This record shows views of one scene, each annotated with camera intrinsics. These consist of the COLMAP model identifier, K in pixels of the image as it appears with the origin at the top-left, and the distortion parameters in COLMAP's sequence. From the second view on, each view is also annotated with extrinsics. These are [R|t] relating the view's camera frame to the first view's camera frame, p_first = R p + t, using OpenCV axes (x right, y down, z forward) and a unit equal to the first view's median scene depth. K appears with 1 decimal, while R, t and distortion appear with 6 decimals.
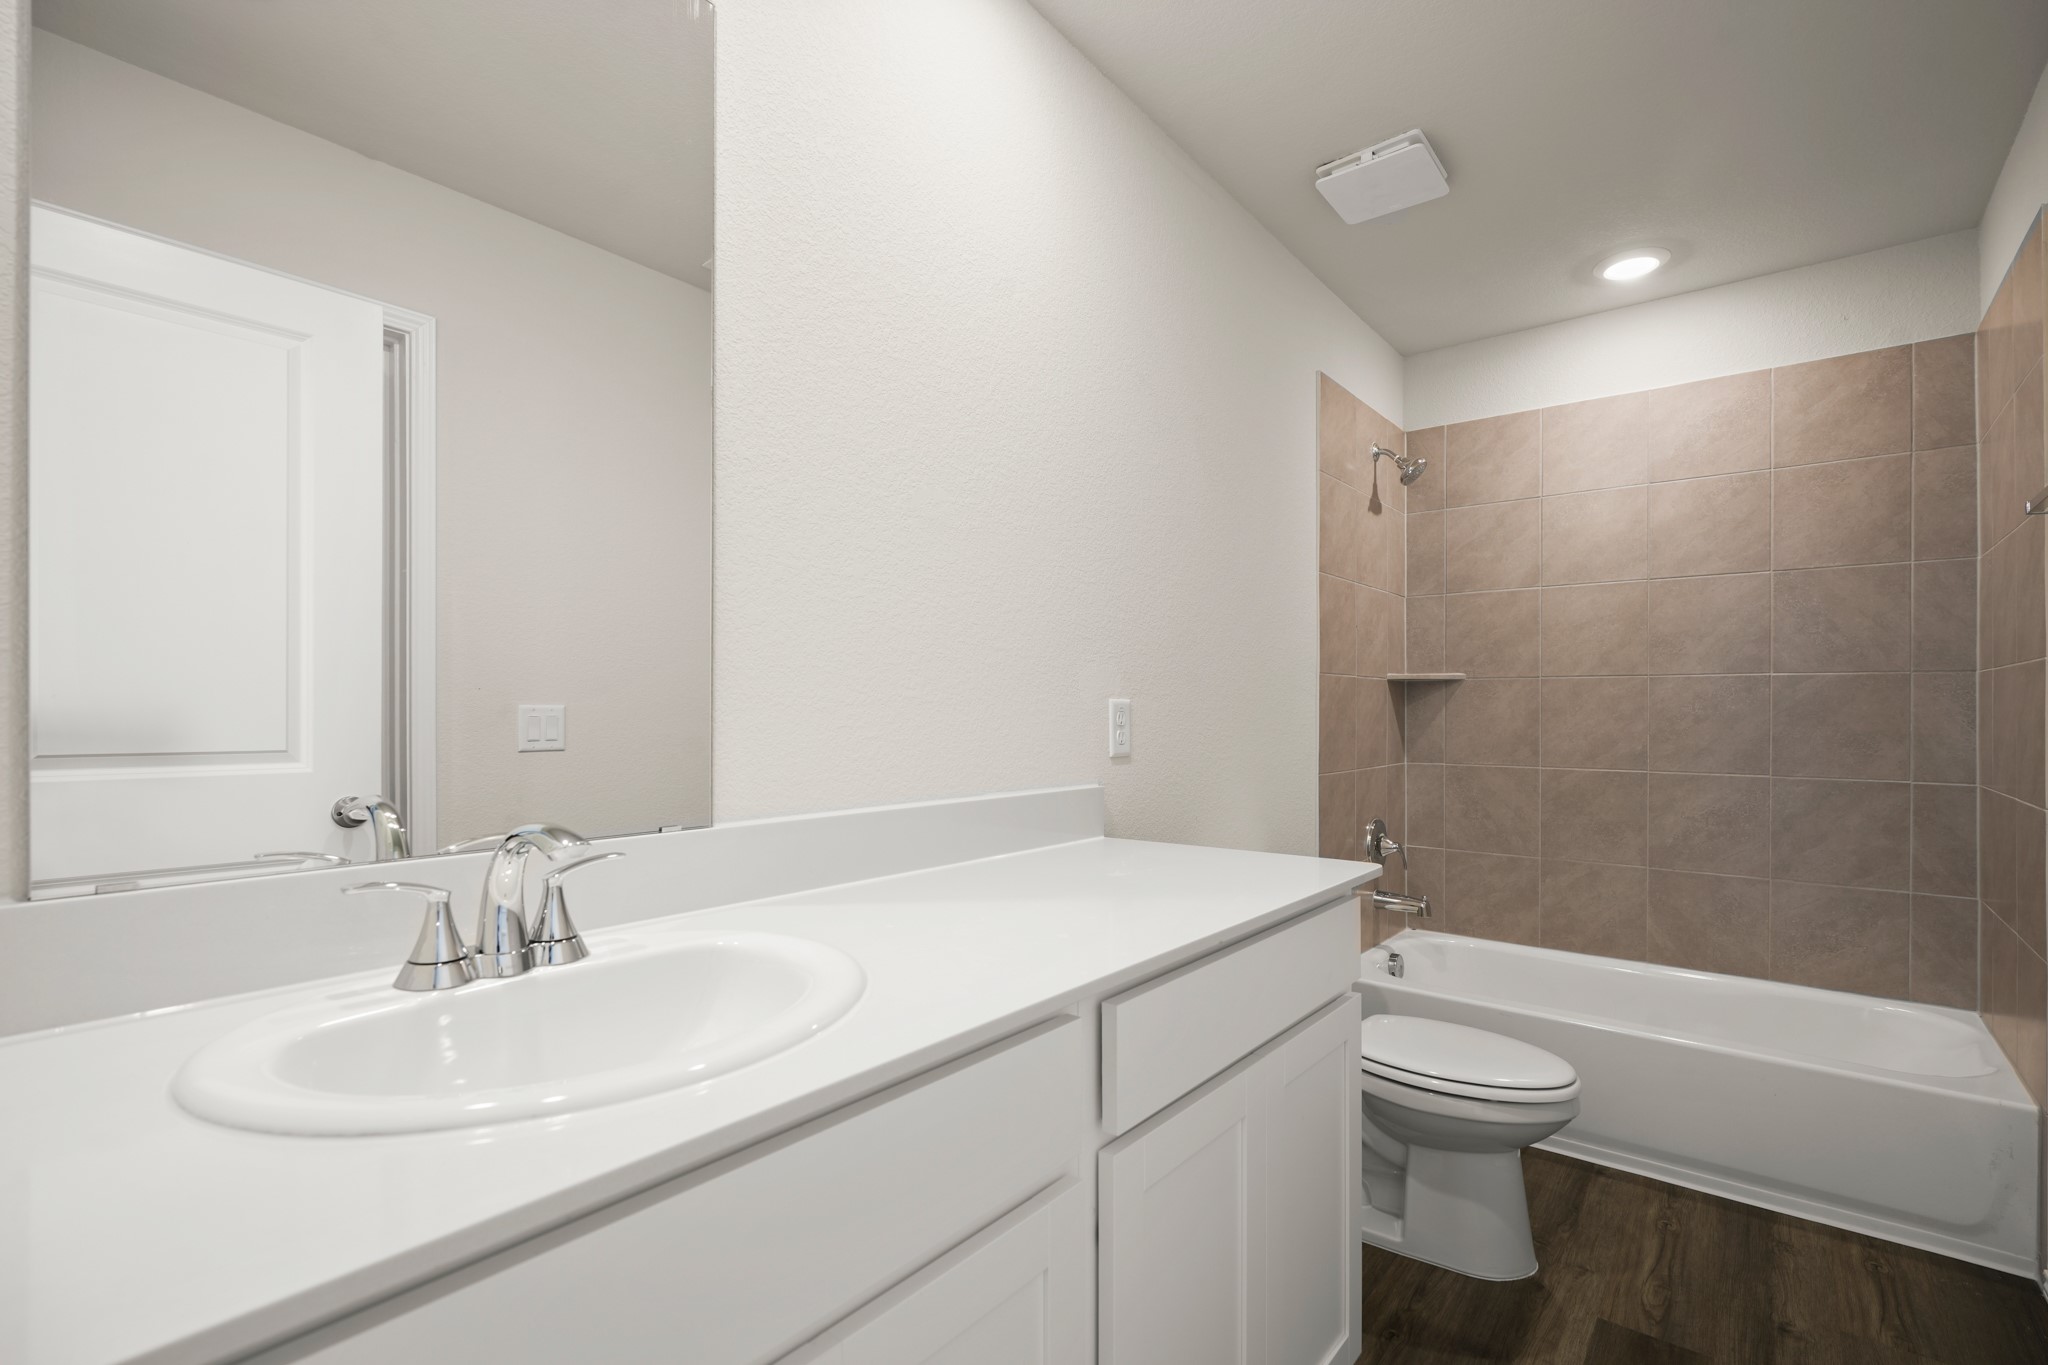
lens RADIAL K [[930.9, 0, 1020.2], [0, 930.9, 700.5], [0, 0, 1]] dist [0.000173, 0.000105]
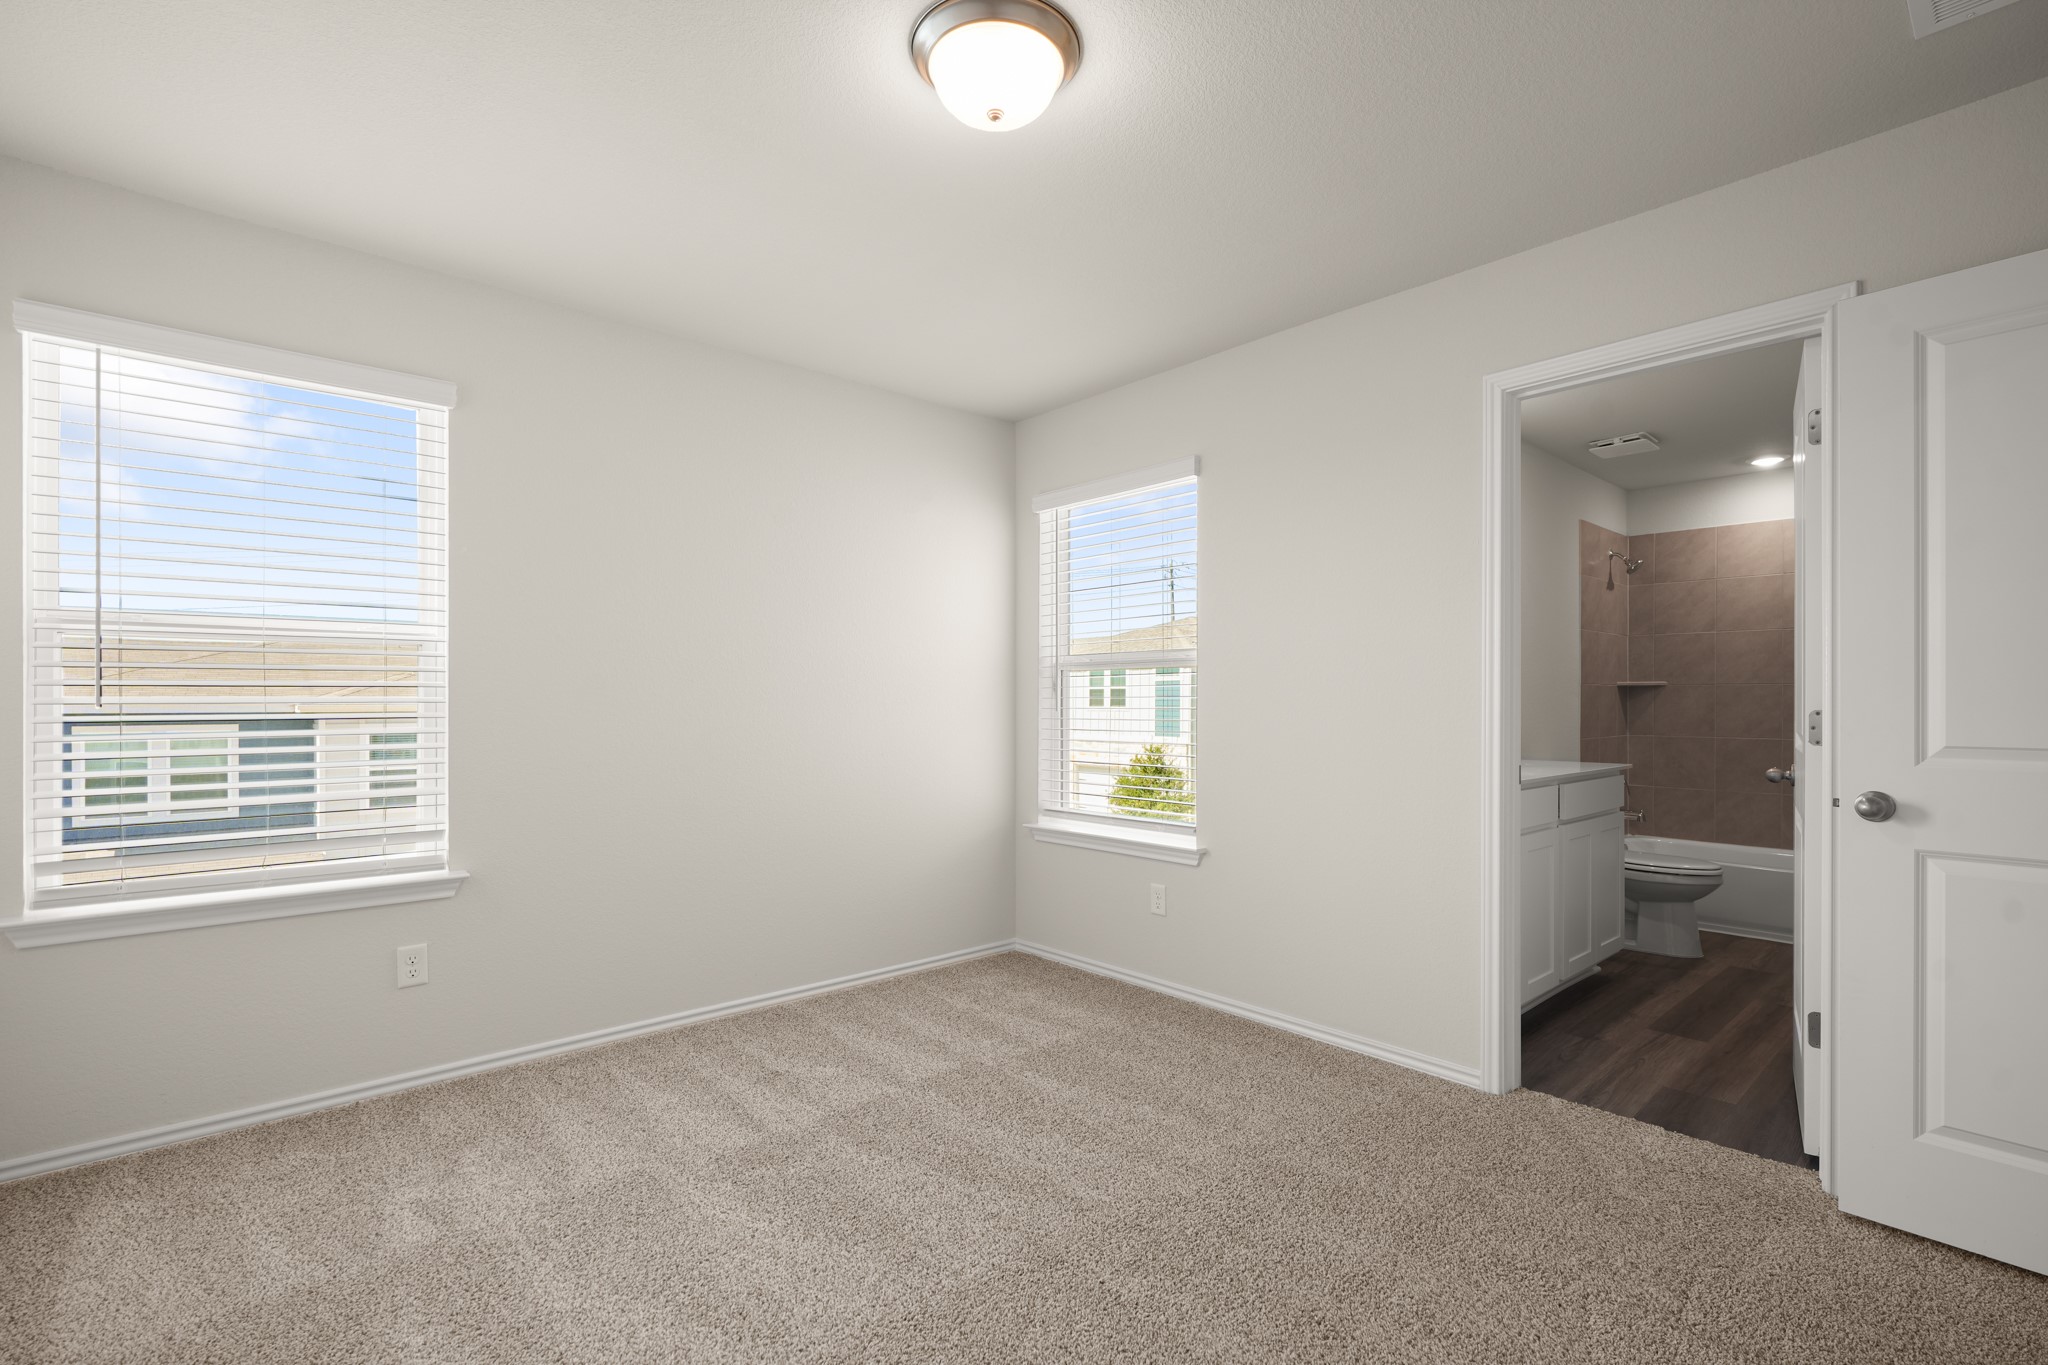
lens RADIAL K [[930.9, 0, 1020.2], [0, 930.9, 700.5], [0, 0, 1]] dist [0.000173, 0.000105]
pose [[0.987454, -0.001836, -0.157899, -0.431624], [0.003459, 0.999944, 0.010005, -0.016569], [0.157872, -0.010425, 0.987405, -0.889938]]
